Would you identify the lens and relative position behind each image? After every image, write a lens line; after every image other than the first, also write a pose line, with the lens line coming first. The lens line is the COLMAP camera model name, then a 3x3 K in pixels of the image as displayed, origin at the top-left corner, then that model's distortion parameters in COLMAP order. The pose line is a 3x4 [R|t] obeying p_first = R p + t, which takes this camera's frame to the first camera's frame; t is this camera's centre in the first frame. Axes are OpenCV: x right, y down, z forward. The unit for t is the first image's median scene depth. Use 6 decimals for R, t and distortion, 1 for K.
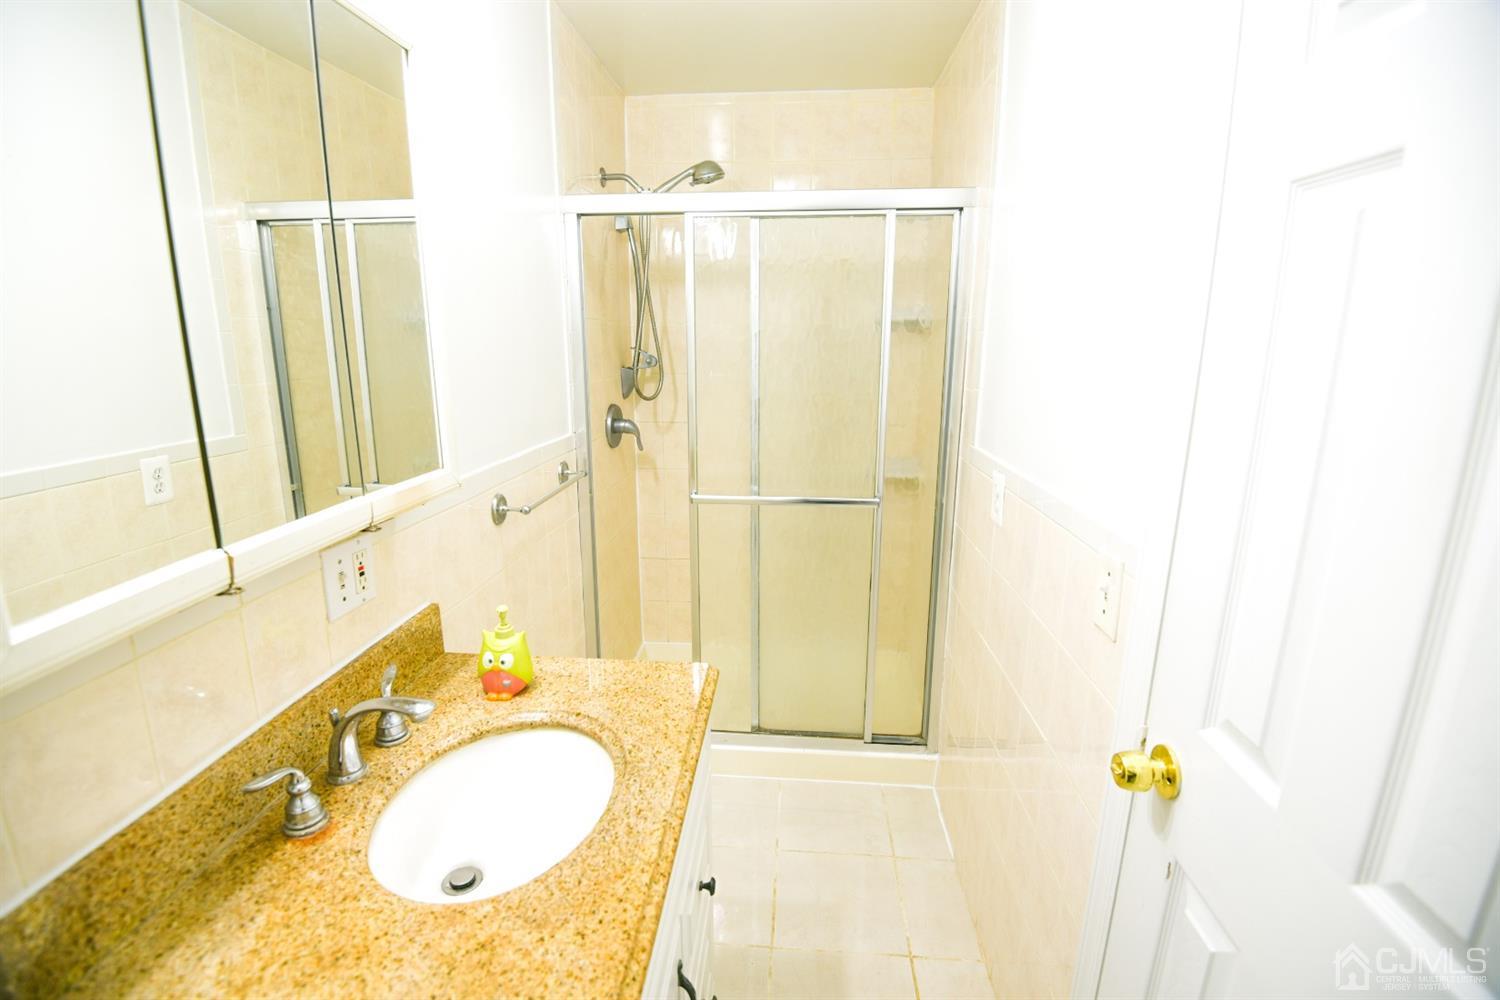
lens RADIAL K [[702.0, 0, 744.7], [0, 702.0, 503.2], [0, 0, 1]] dist [-0.016968, -0.015536]
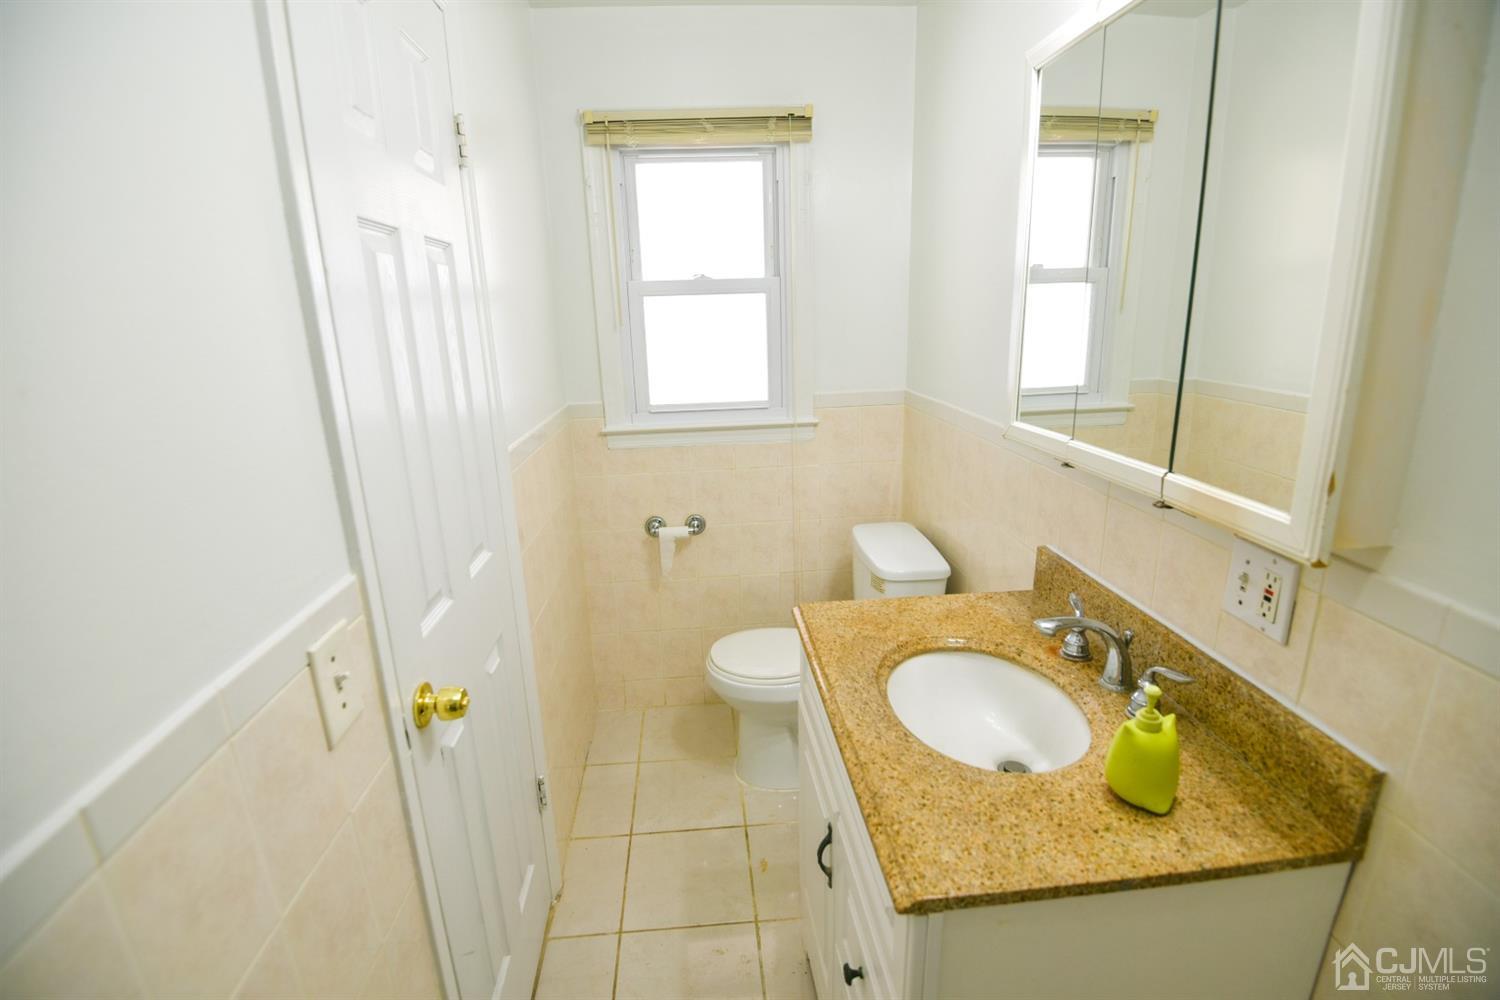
lens RADIAL K [[702.0, 0, 748.1], [0, 702.0, 497.2], [0, 0, 1]] dist [-0.016968, -0.015536]
pose [[-0.986048, 0.064456, -0.153475, 0.182379], [-0.016372, 0.879967, 0.474752, -0.397039], [0.165653, 0.470641, -0.866635, 1.604657]]
